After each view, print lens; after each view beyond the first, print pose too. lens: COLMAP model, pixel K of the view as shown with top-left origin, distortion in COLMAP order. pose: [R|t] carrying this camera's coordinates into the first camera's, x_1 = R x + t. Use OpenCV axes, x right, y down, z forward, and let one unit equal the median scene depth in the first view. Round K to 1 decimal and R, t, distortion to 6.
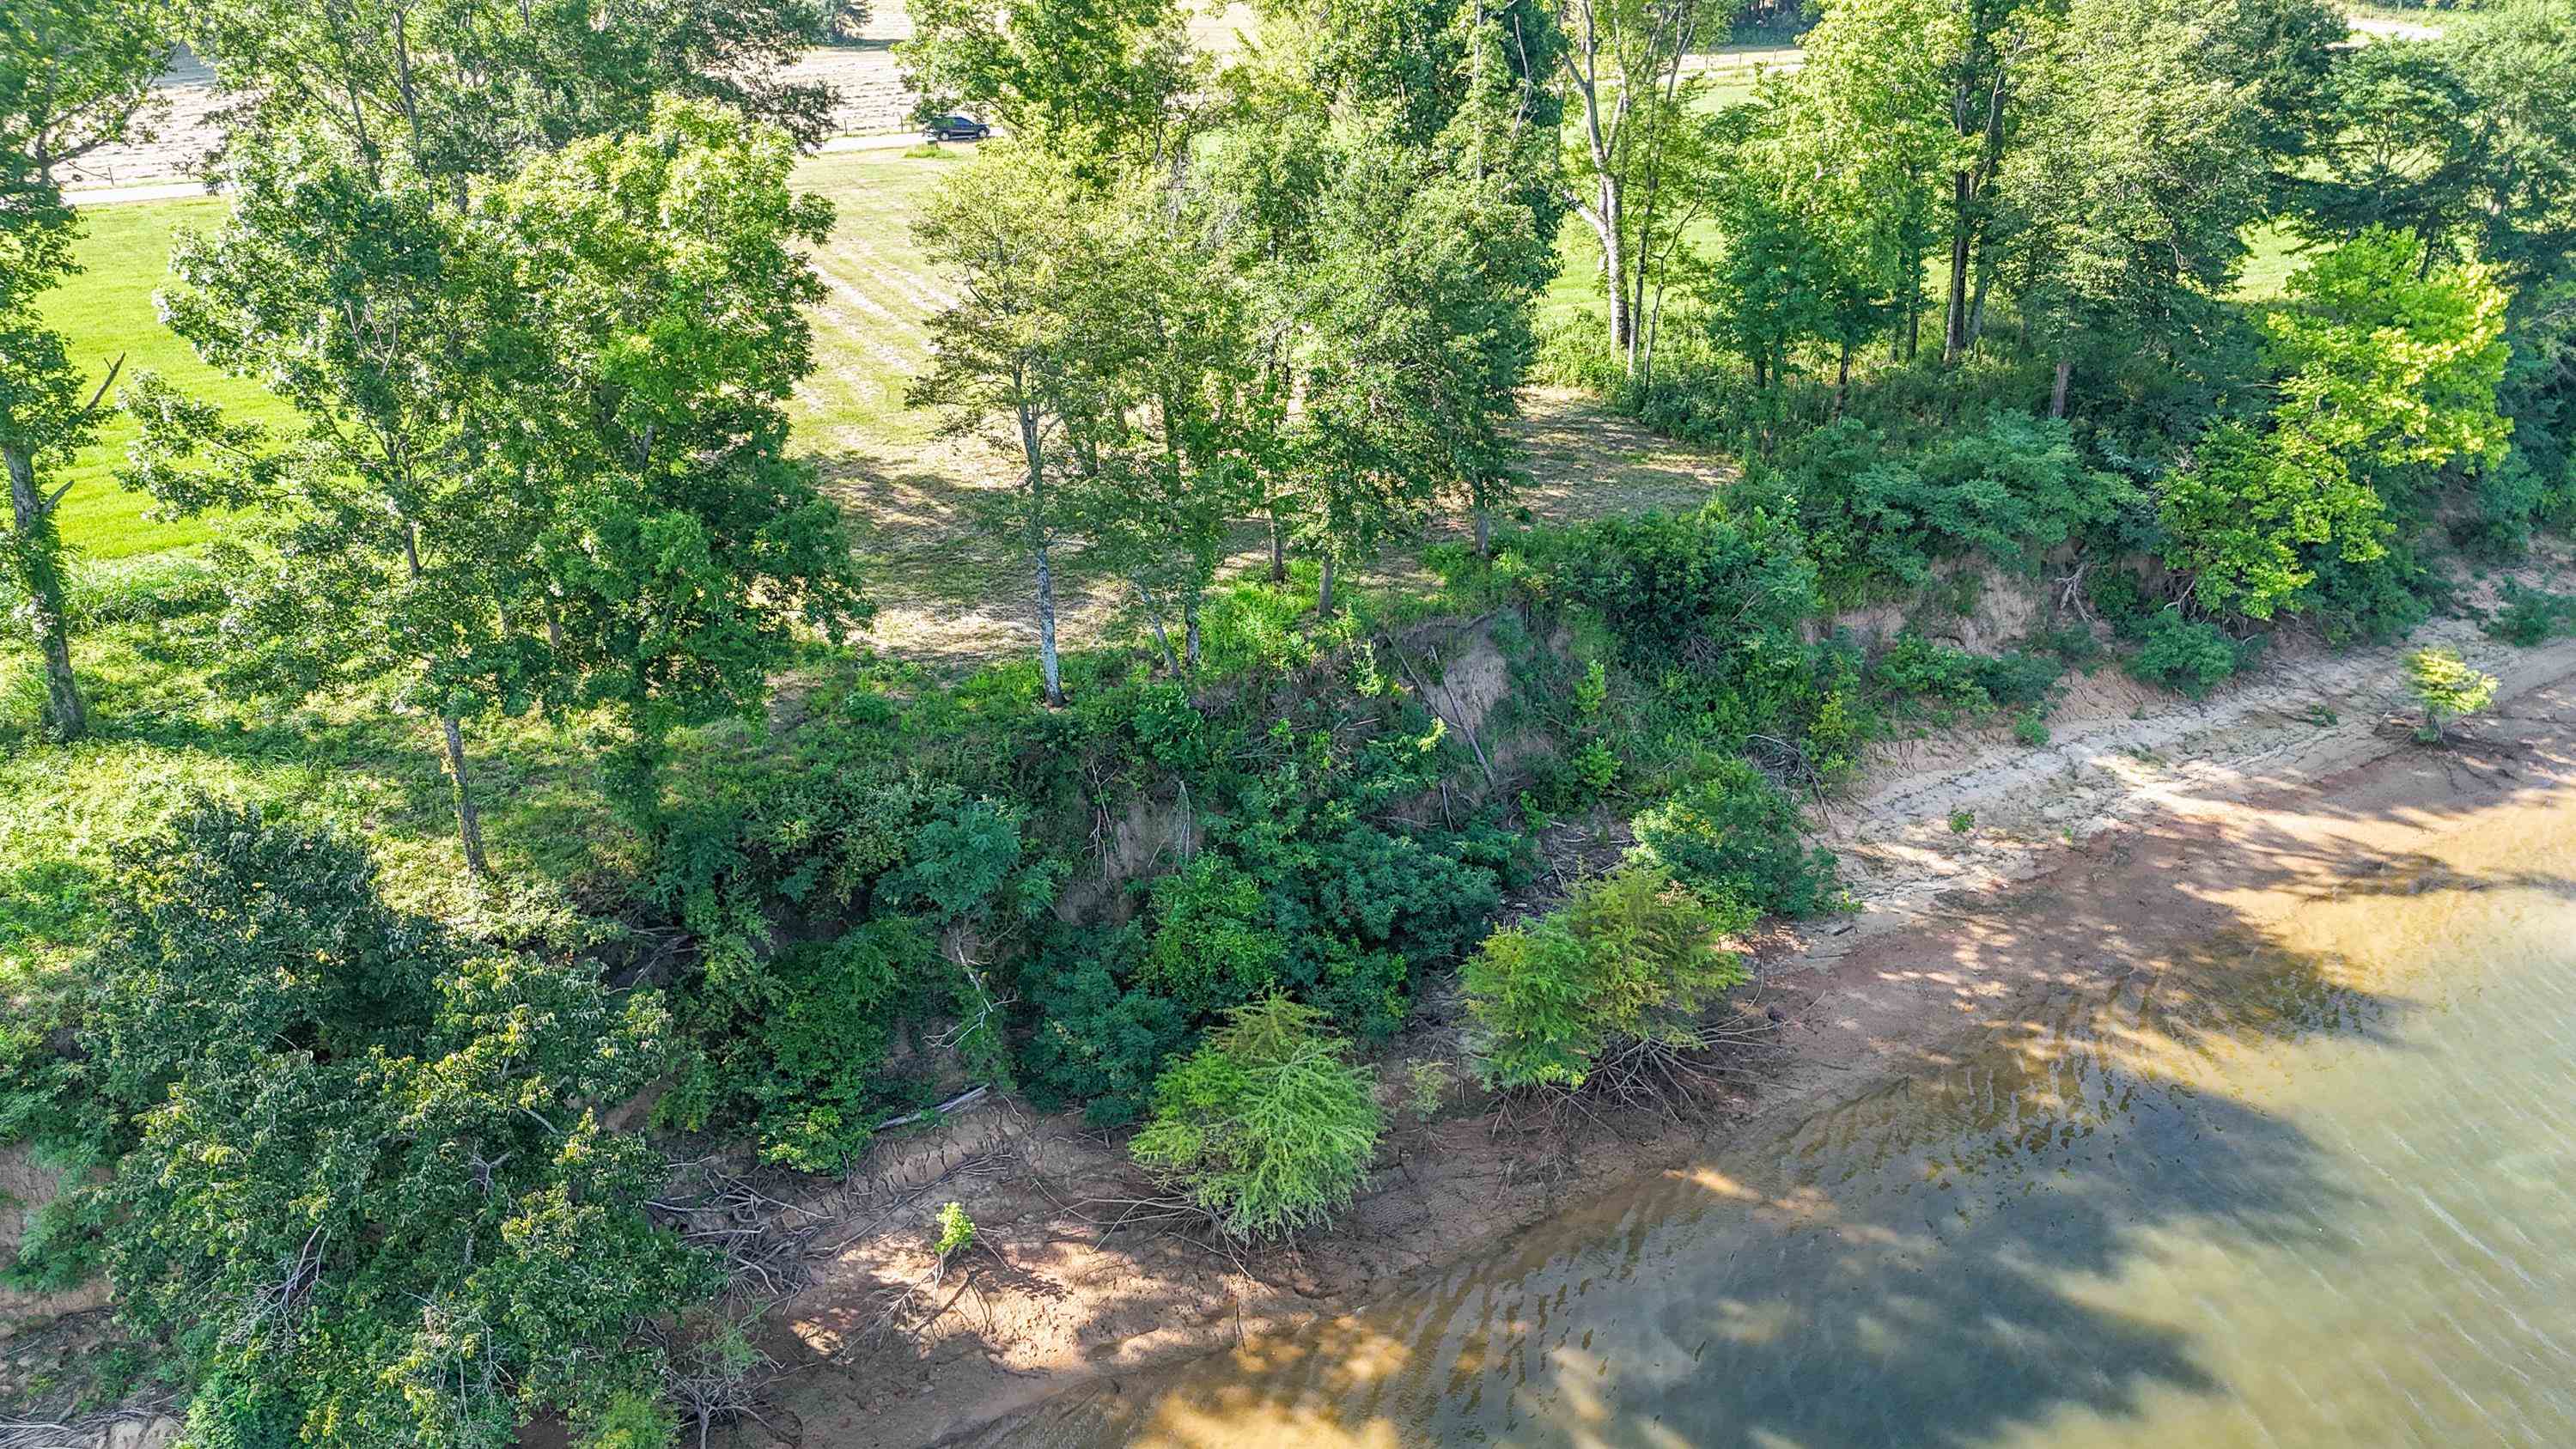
lens RADIAL K [[1901.2, 0, 1305.7], [0, 1901.2, 721.4], [0, 0, 1]] dist [0.064419, -0.065256]
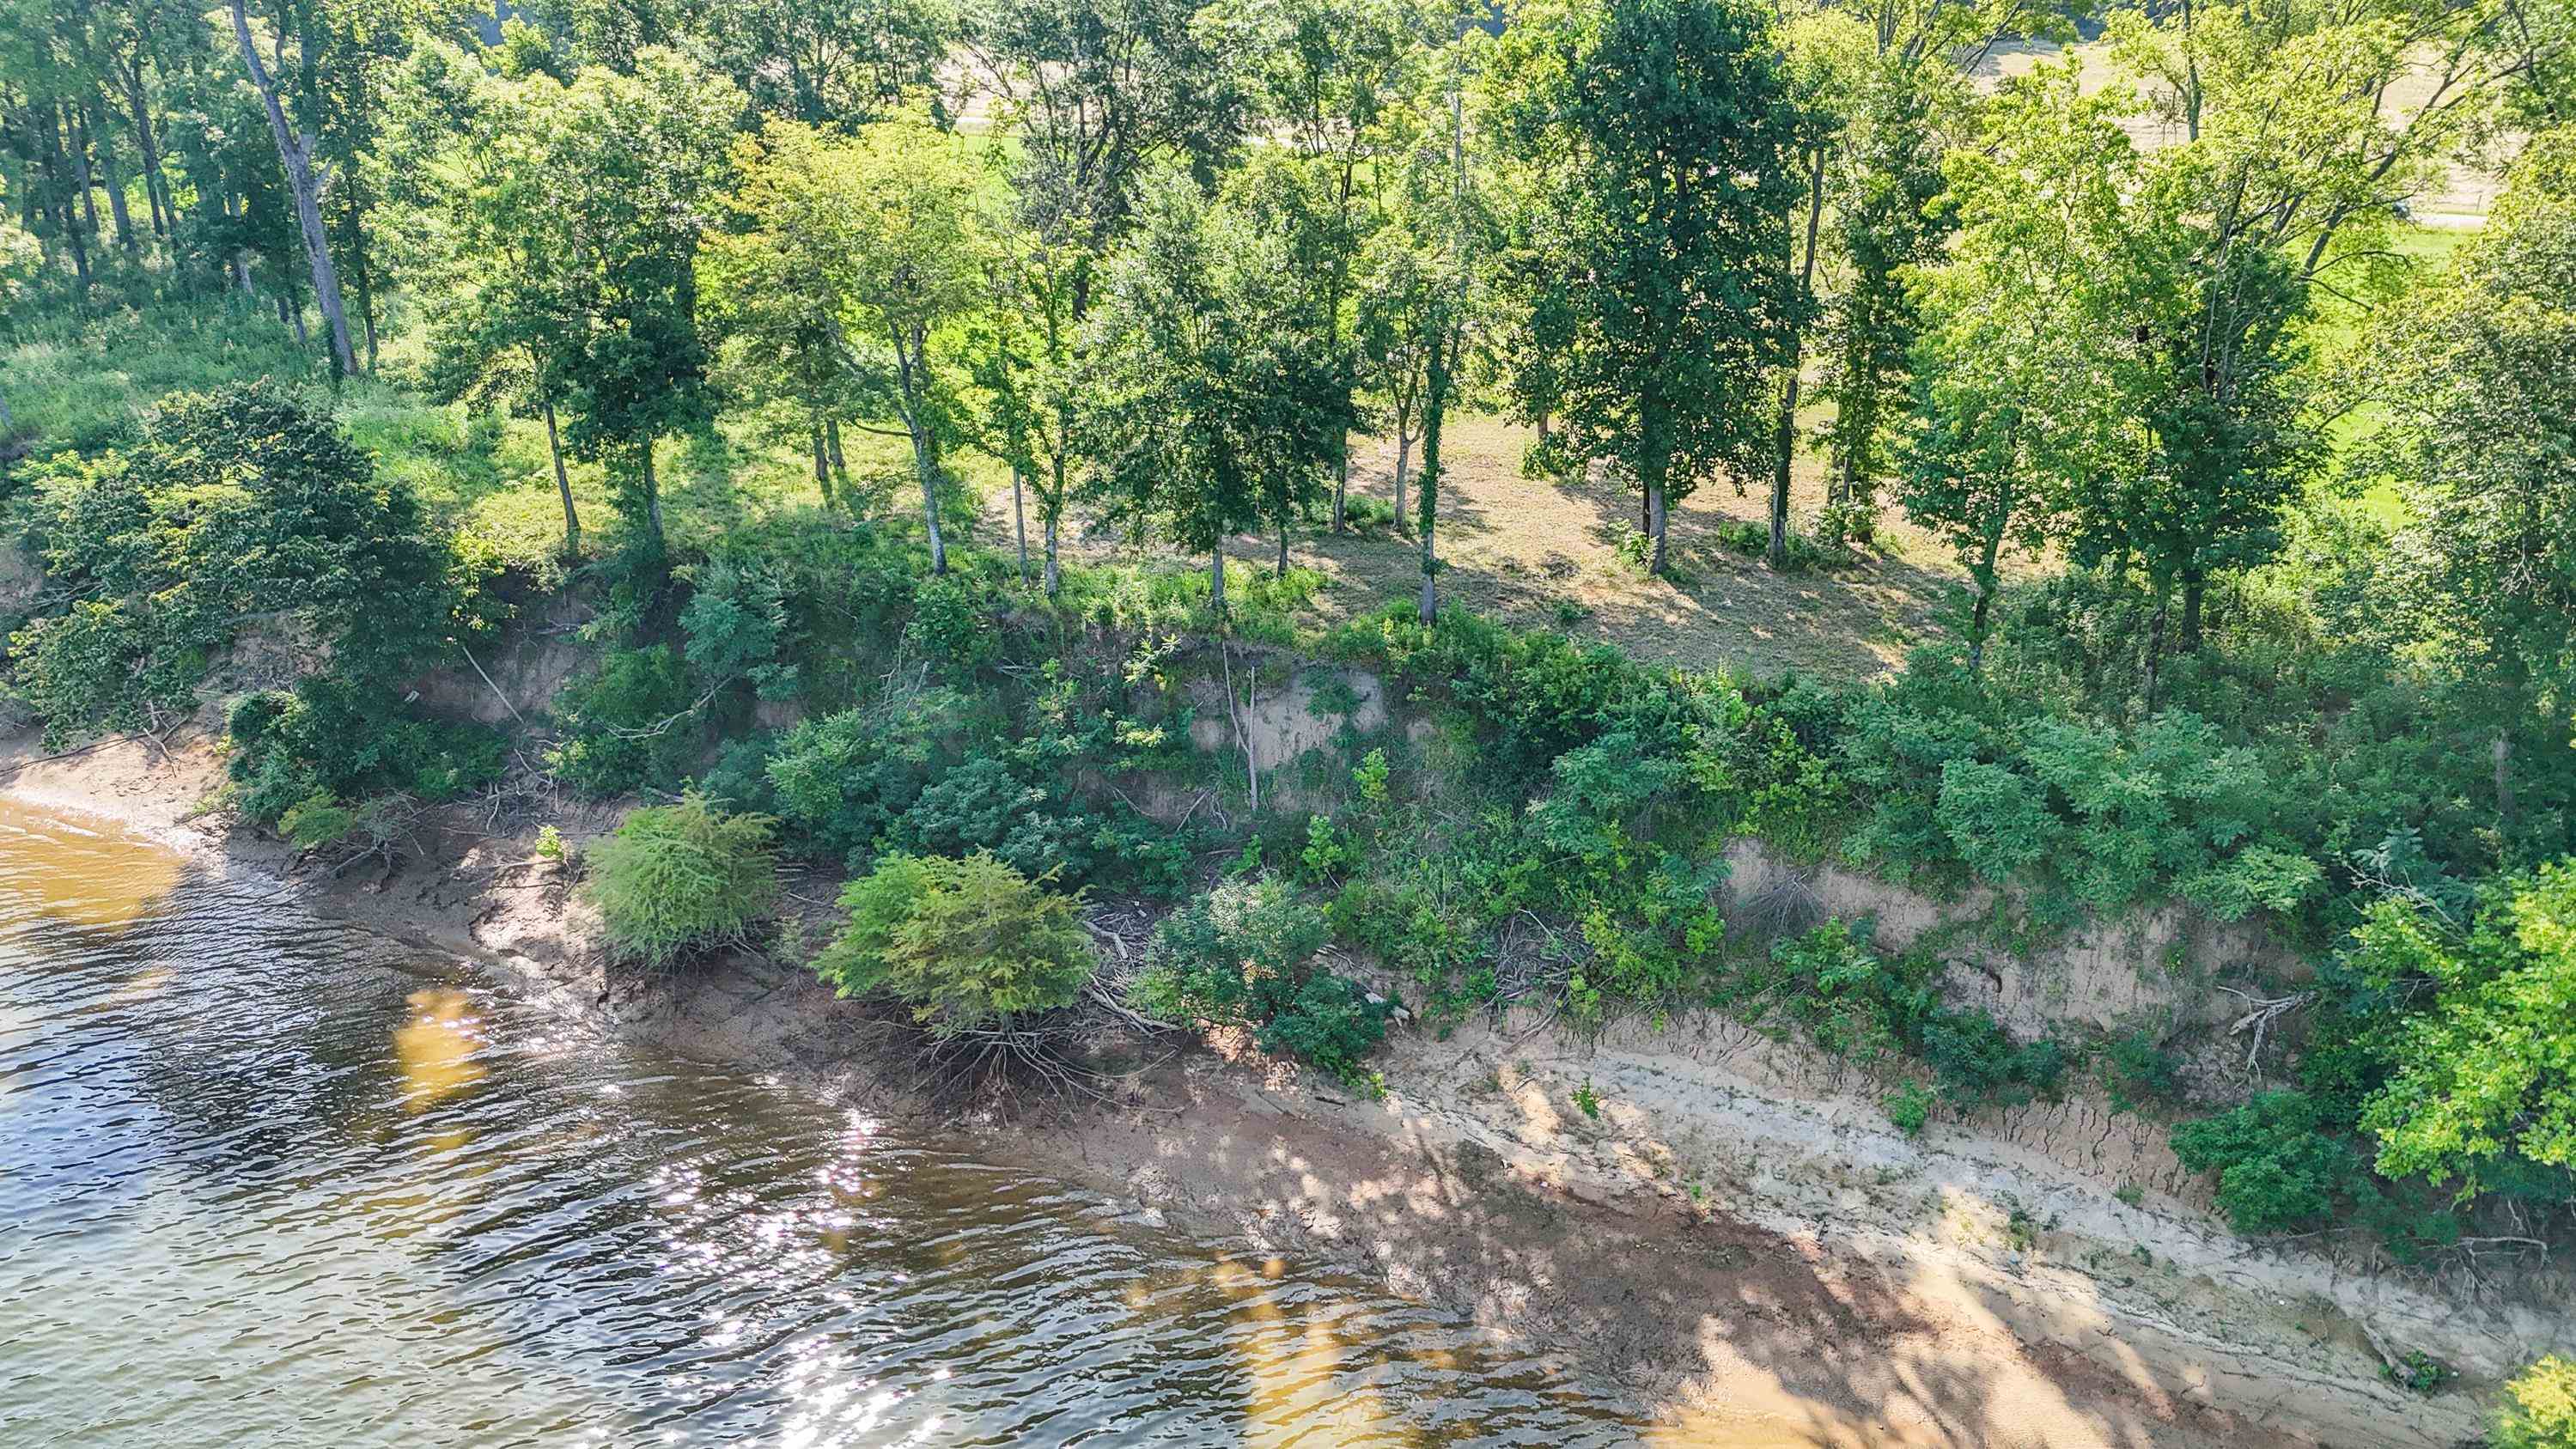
lens RADIAL K [[1901.2, 0, 1304.4], [0, 1901.2, 758.1], [0, 0, 1]] dist [0.064419, -0.065256]
pose [[0.522384, 0.359956, -0.773011, 0.849926], [-0.360765, 0.914699, 0.182136, -0.182941], [0.772634, 0.183731, 0.607684, 0.398535]]
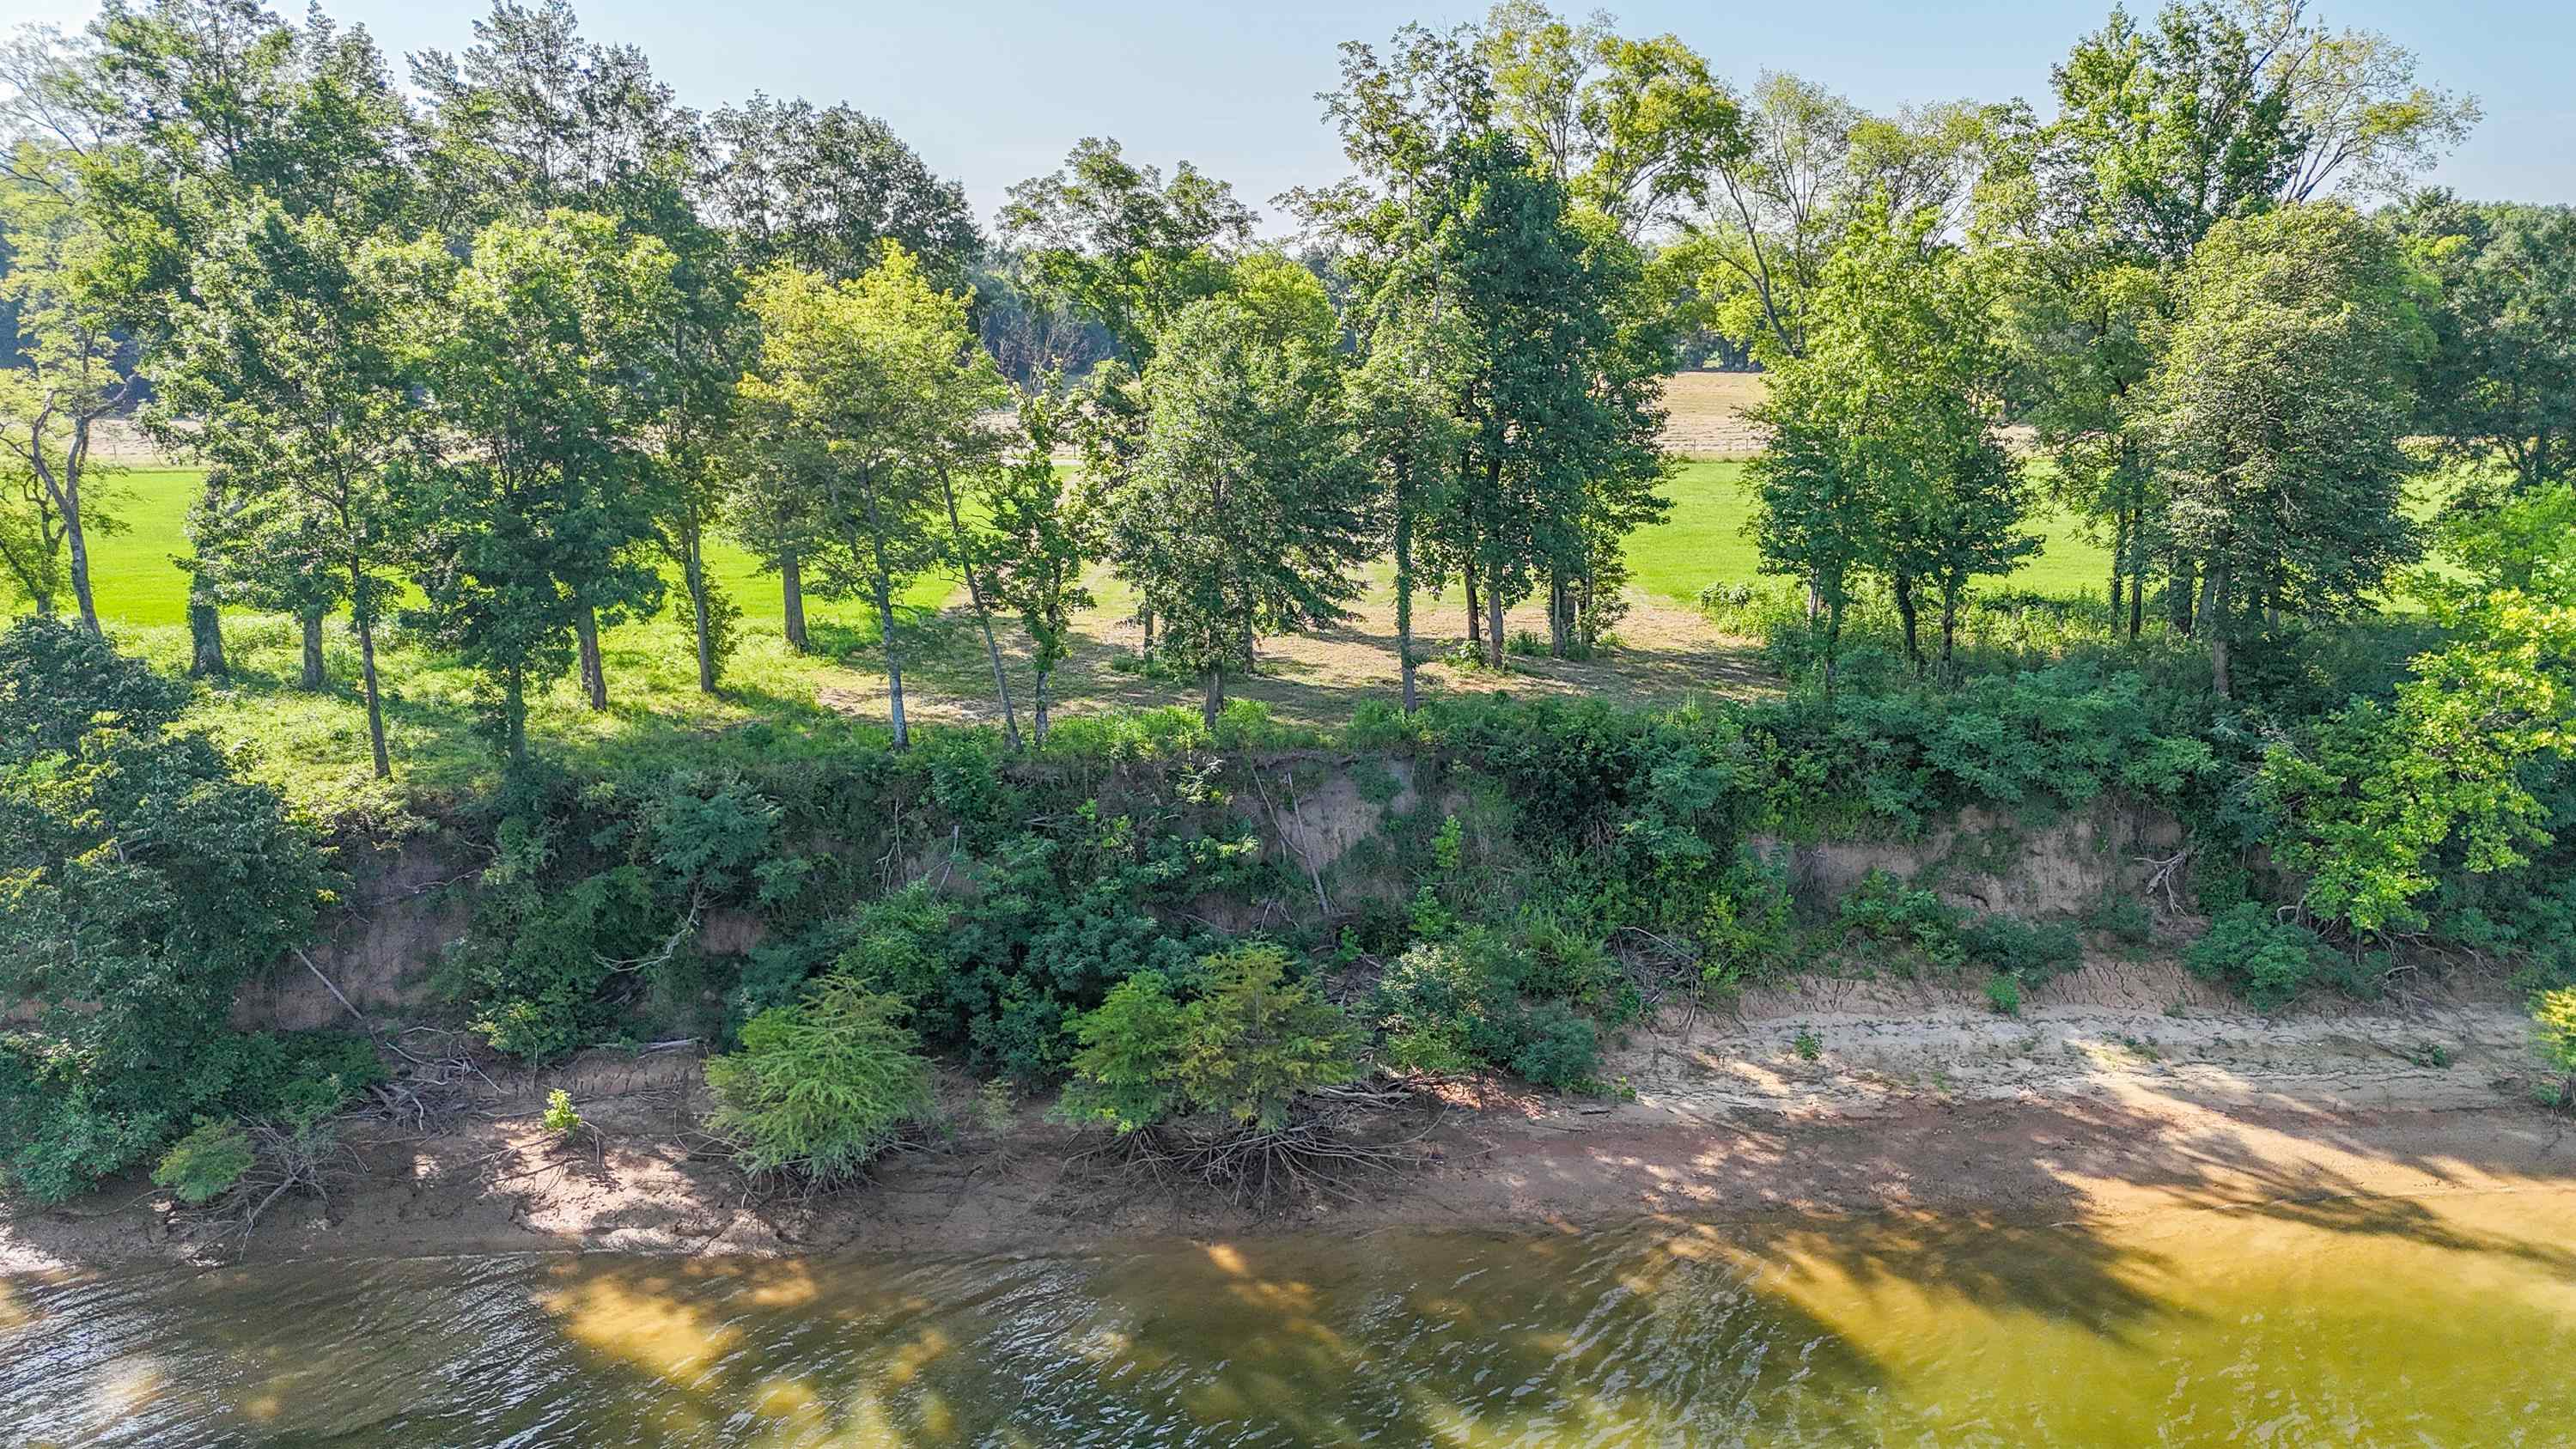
lens RADIAL K [[1901.2, 0, 1299.8], [0, 1901.2, 729.2], [0, 0, 1]] dist [0.064419, -0.065256]
pose [[0.893589, 0.109353, -0.435362, 0.507399], [-0.193609, 0.968914, -0.154018, 0.093541], [0.404986, 0.221919, 0.886983, 0.062038]]
